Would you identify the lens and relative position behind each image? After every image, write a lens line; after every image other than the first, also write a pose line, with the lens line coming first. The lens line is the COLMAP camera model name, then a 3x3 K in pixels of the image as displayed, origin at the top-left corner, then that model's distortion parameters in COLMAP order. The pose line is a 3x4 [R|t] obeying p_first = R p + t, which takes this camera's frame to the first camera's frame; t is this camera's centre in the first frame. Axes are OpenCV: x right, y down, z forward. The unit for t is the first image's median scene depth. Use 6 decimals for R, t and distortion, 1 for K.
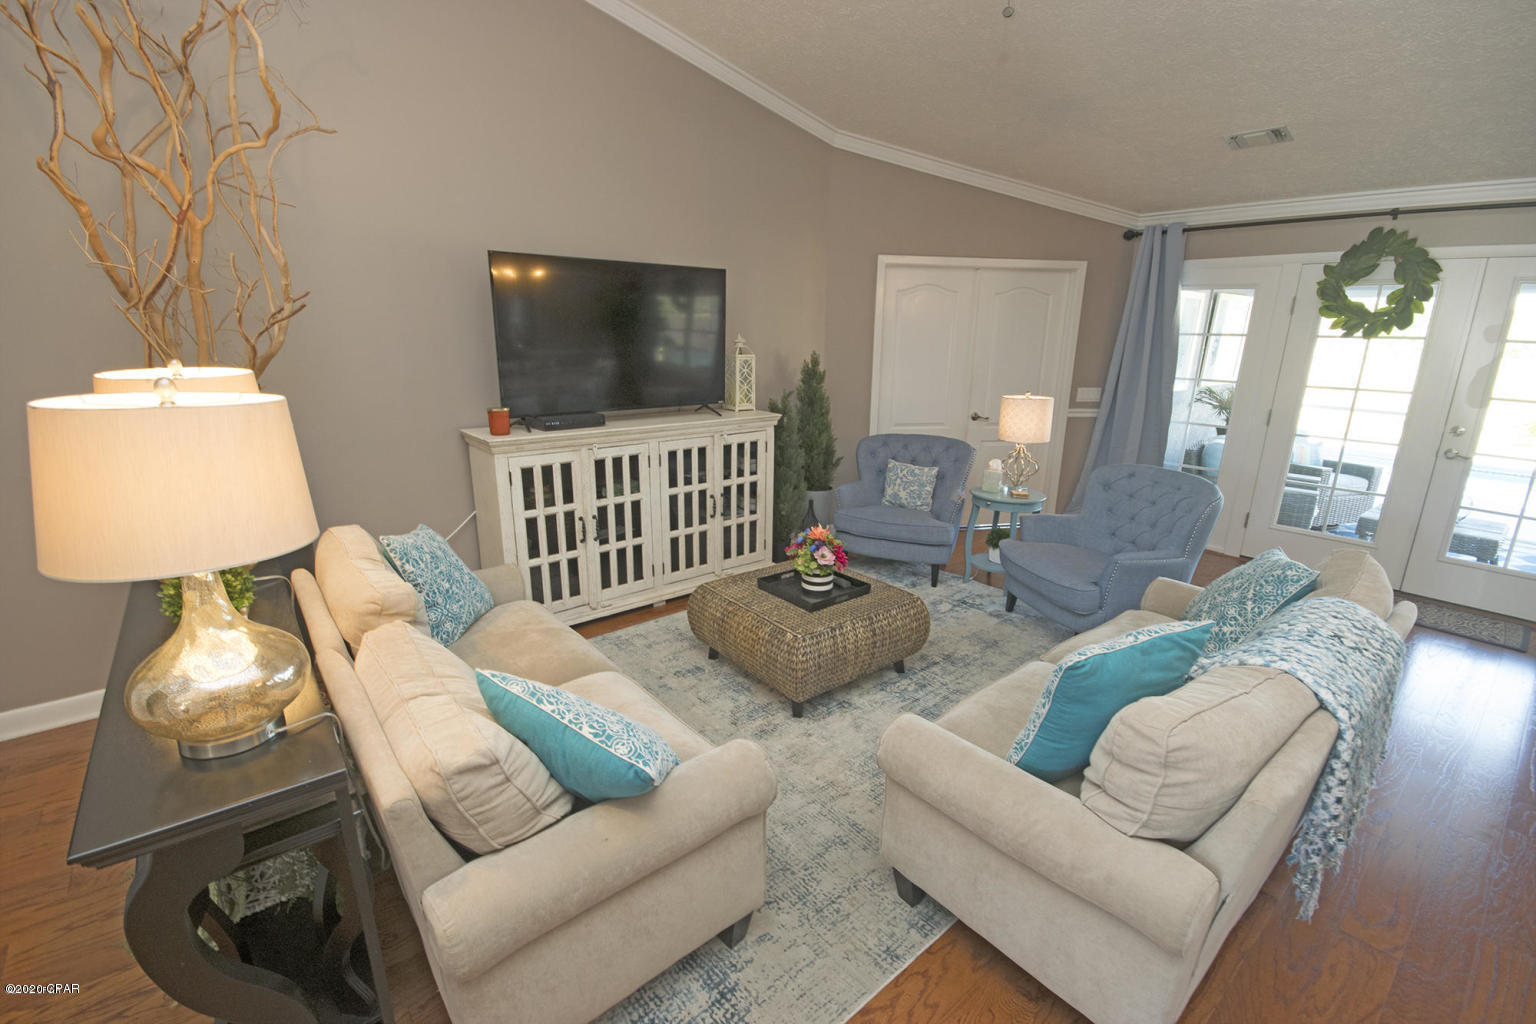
lens RADIAL K [[674.1, 0, 765.4], [0, 674.1, 513.2], [0, 0, 1]] dist [0.014872, -0.014188]
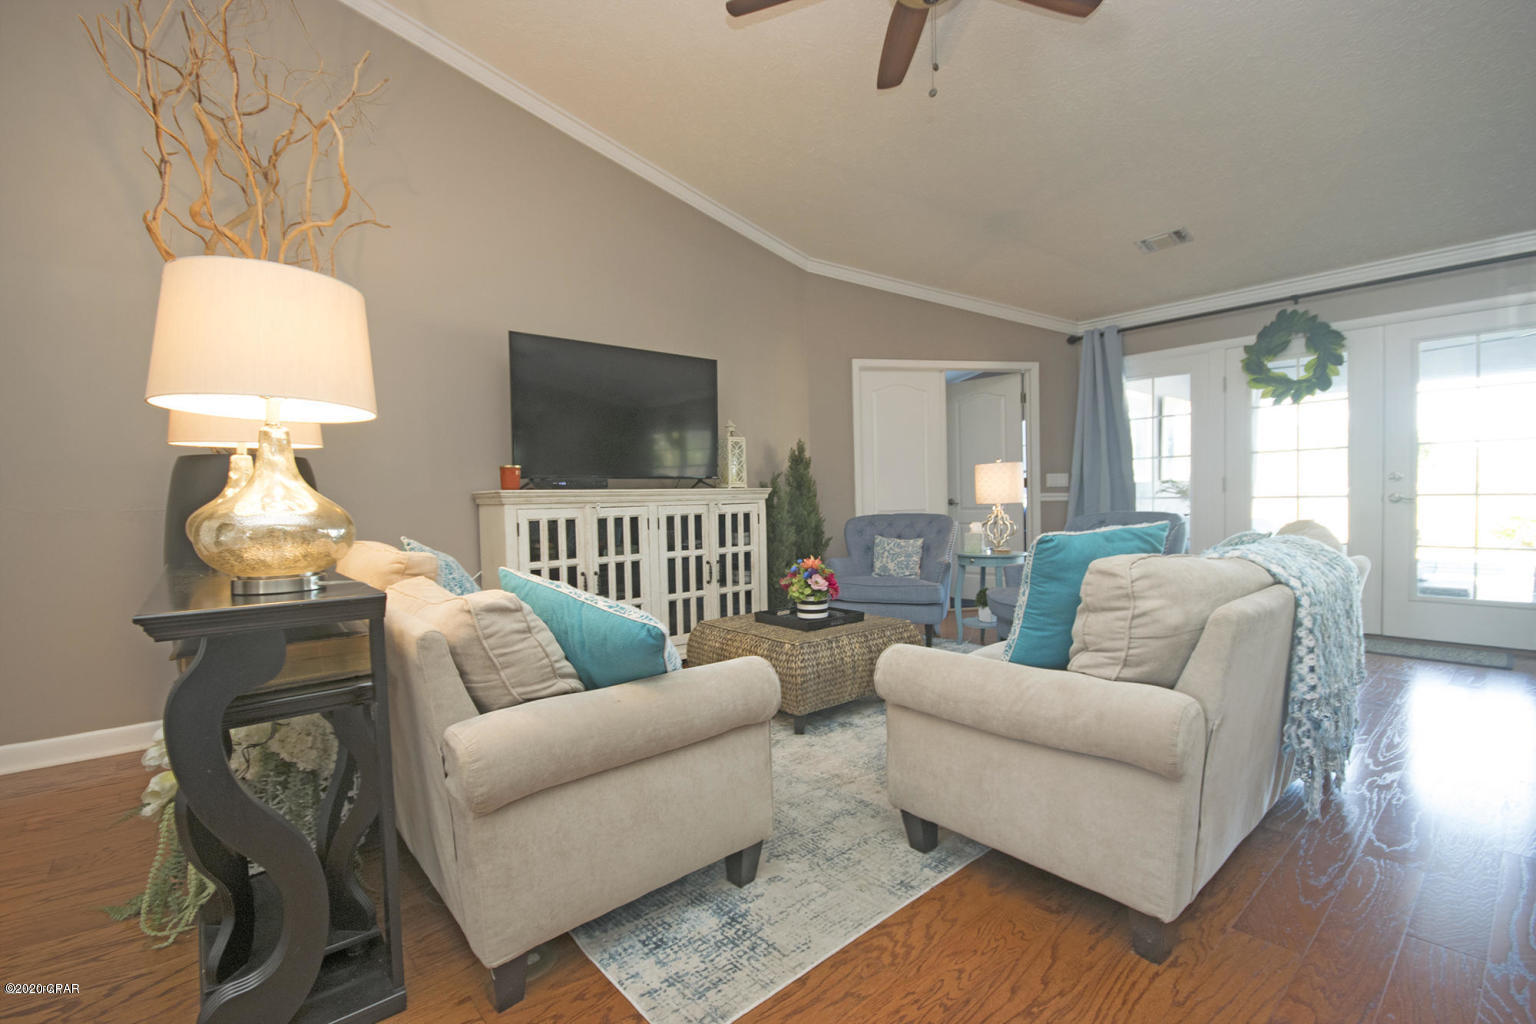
lens RADIAL K [[672.2, 0, 765.9], [0, 672.2, 514.8], [0, 0, 1]] dist [0.014677, -0.014058]
pose [[0.999238, -0.035049, 0.017180, -0.005802], [0.038125, 0.970772, -0.236955, 0.167222], [-0.008373, 0.237430, 0.971369, -0.030652]]
